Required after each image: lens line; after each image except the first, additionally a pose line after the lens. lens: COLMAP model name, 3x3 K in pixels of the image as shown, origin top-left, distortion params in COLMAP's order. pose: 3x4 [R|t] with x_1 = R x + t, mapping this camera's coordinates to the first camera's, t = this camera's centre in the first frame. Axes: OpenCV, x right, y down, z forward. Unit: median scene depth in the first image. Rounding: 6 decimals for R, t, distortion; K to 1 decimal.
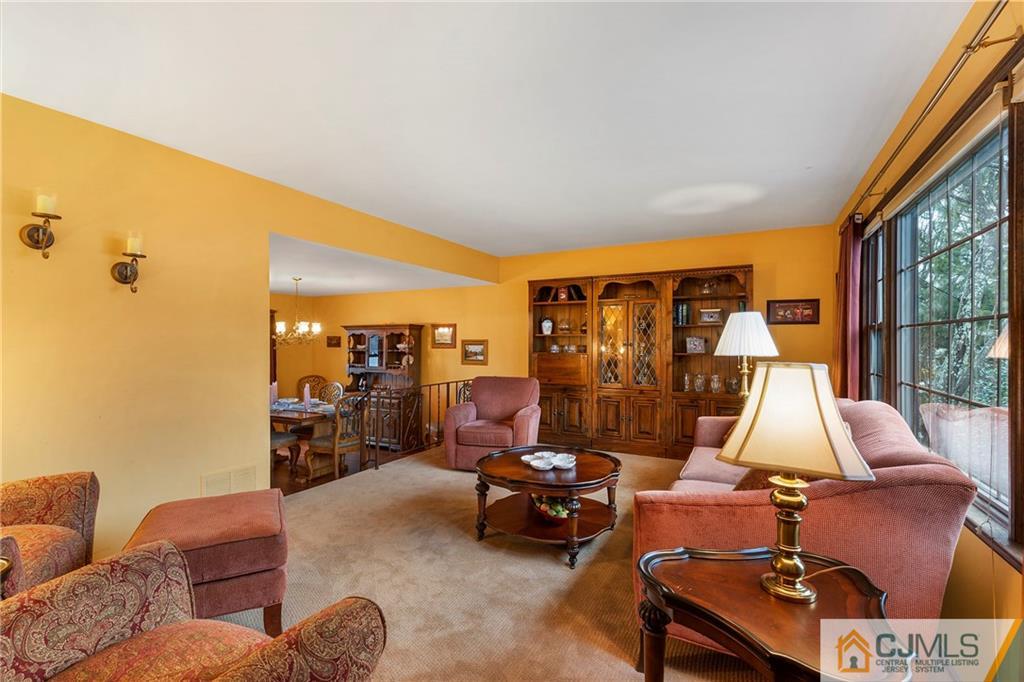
lens RADIAL K [[472.1, 0, 505.2], [0, 472.1, 343.3], [0, 0, 1]] dist [0.008608, -0.000706]
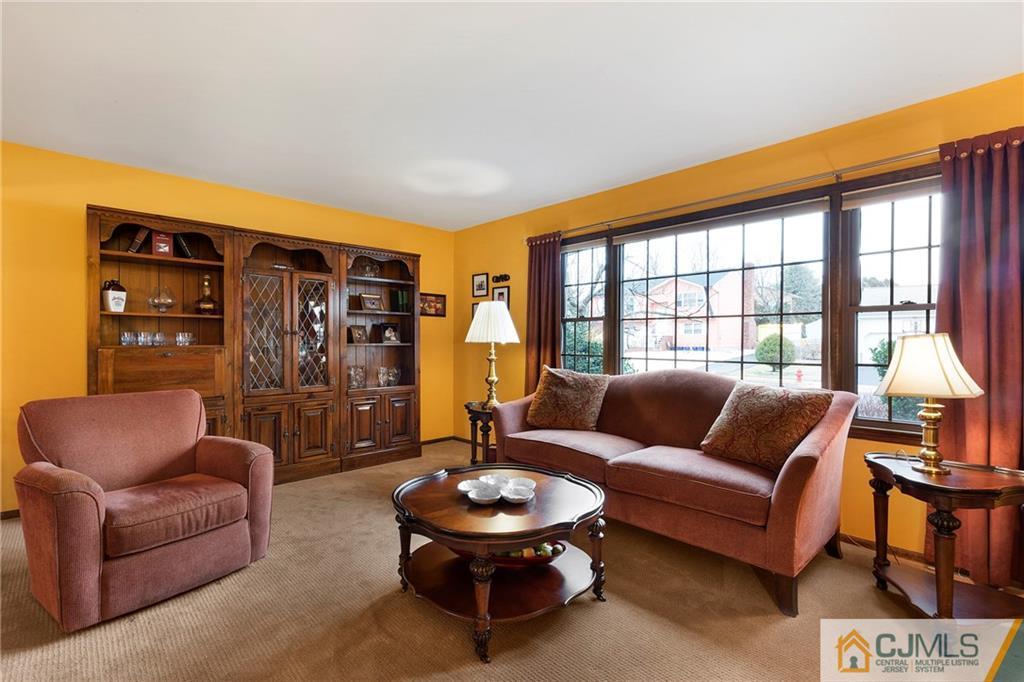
lens RADIAL K [[472.1, 0, 504.9], [0, 472.1, 341.2], [0, 0, 1]] dist [0.008608, -0.000706]
pose [[0.313030, 0.003219, 0.949738, -0.344639], [0.001167, 0.999992, -0.003774, 0.020263], [-0.949743, 0.002289, 0.313023, 0.474523]]
